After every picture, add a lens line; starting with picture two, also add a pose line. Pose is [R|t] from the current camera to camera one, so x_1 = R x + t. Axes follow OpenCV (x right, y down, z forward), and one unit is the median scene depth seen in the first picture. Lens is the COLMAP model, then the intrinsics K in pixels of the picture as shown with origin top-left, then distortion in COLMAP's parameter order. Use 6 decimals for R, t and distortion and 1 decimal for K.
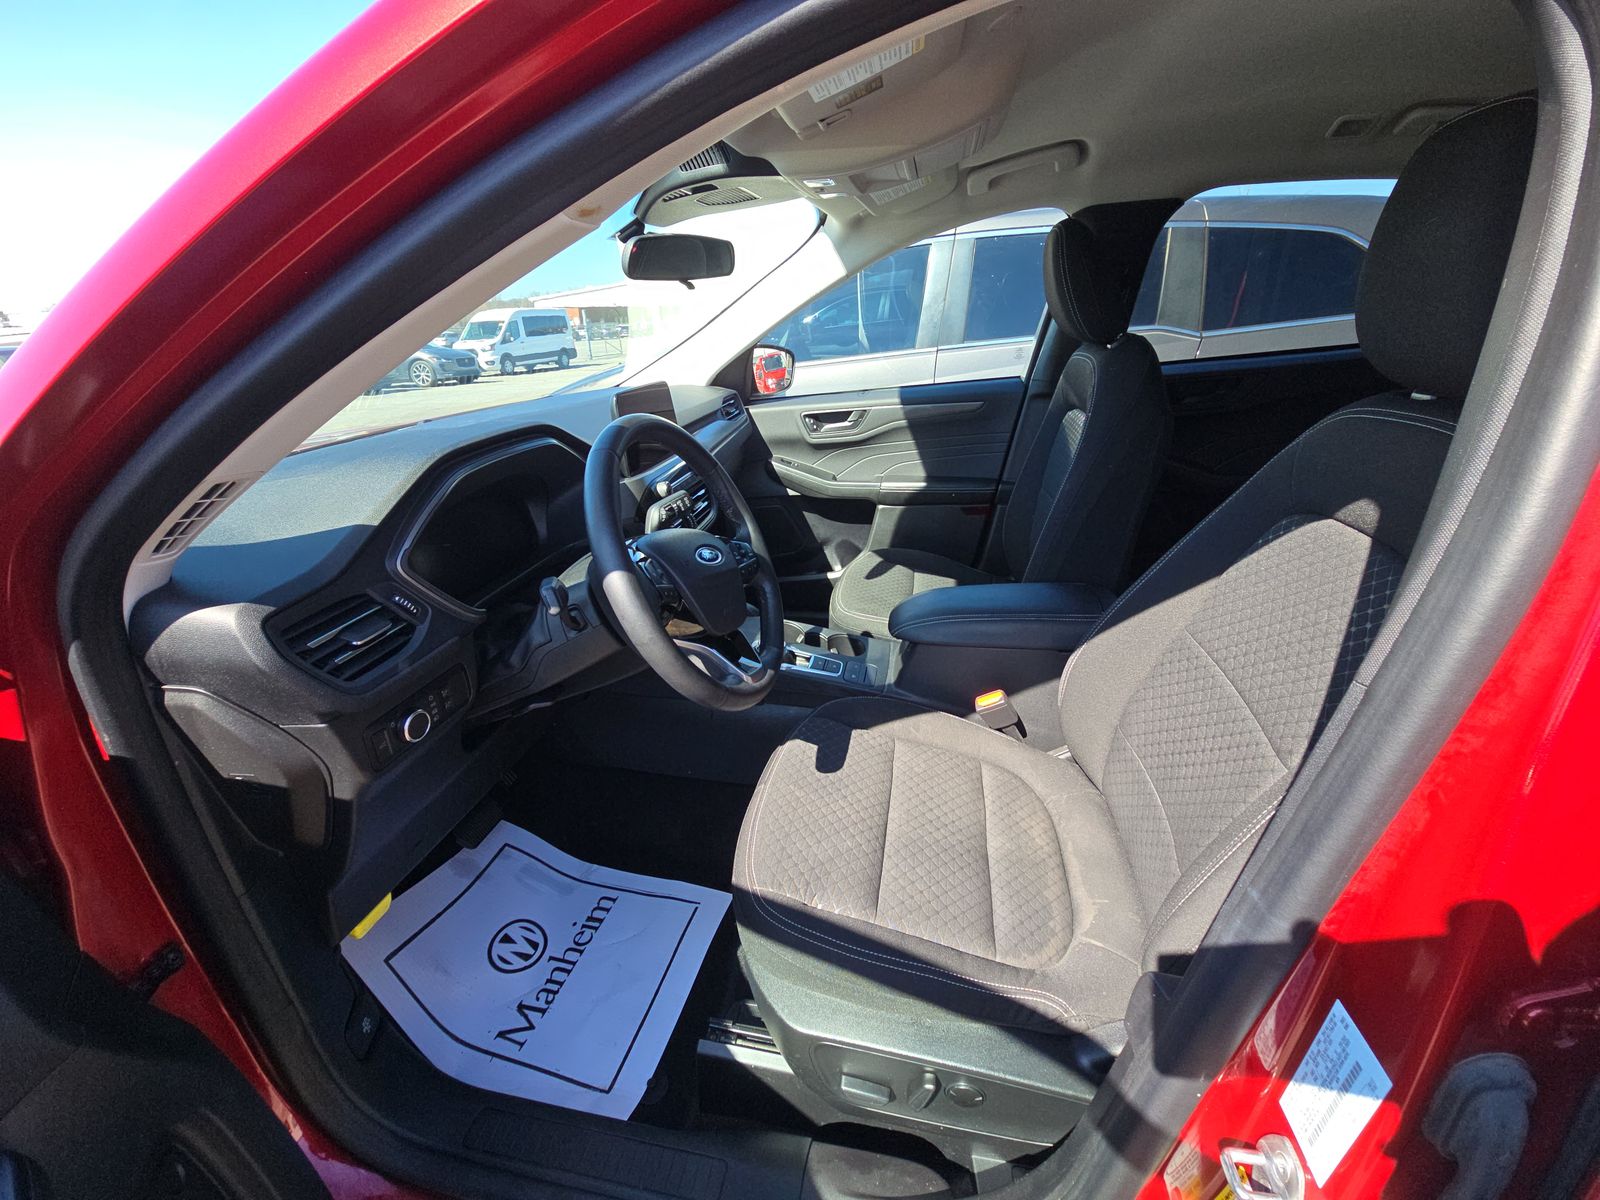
lens RADIAL K [[653.8, 0, 795.6], [0, 653.8, 590.1], [0, 0, 1]] dist [-0.000836, -0.000412]
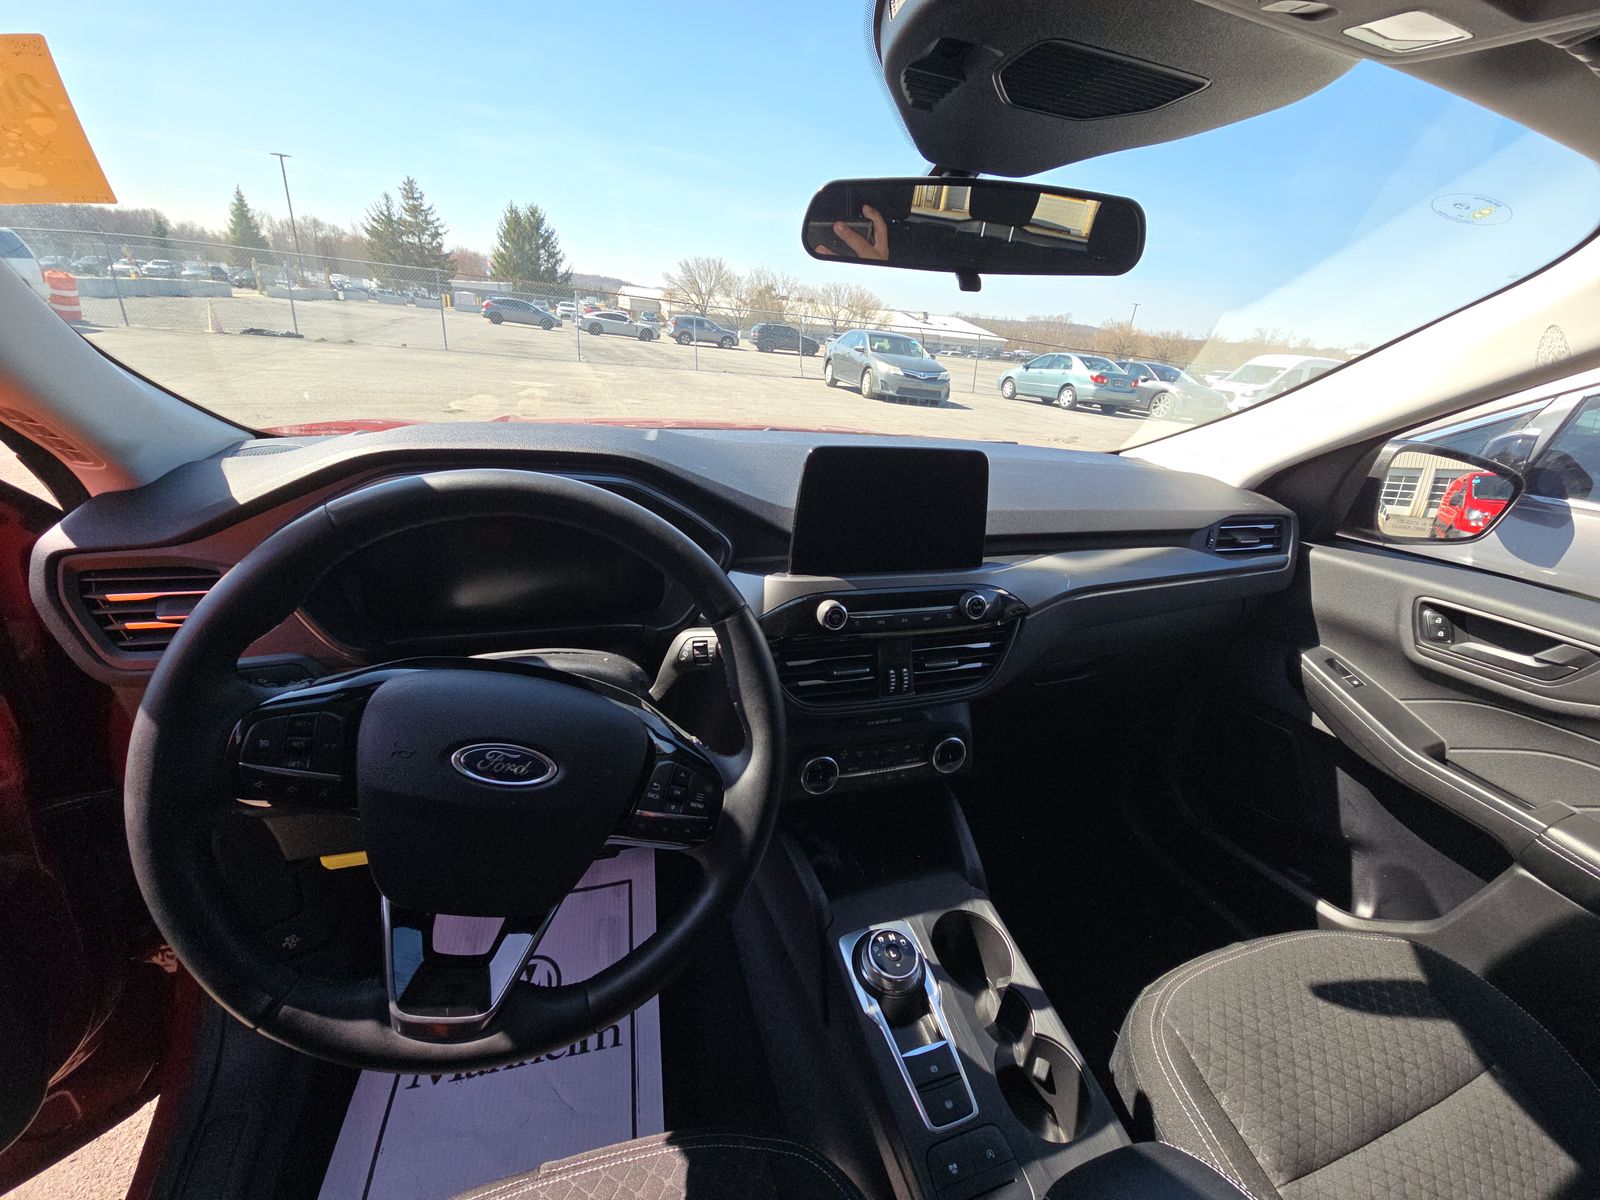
lens RADIAL K [[653.8, 0, 812.0], [0, 653.8, 597.4], [0, 0, 1]] dist [-0.000836, -0.000412]
pose [[0.508034, 0.411502, -0.756682, 0.143538], [-0.432735, 0.881518, 0.188853, -0.165744], [0.744743, 0.231499, 0.625912, 0.365210]]
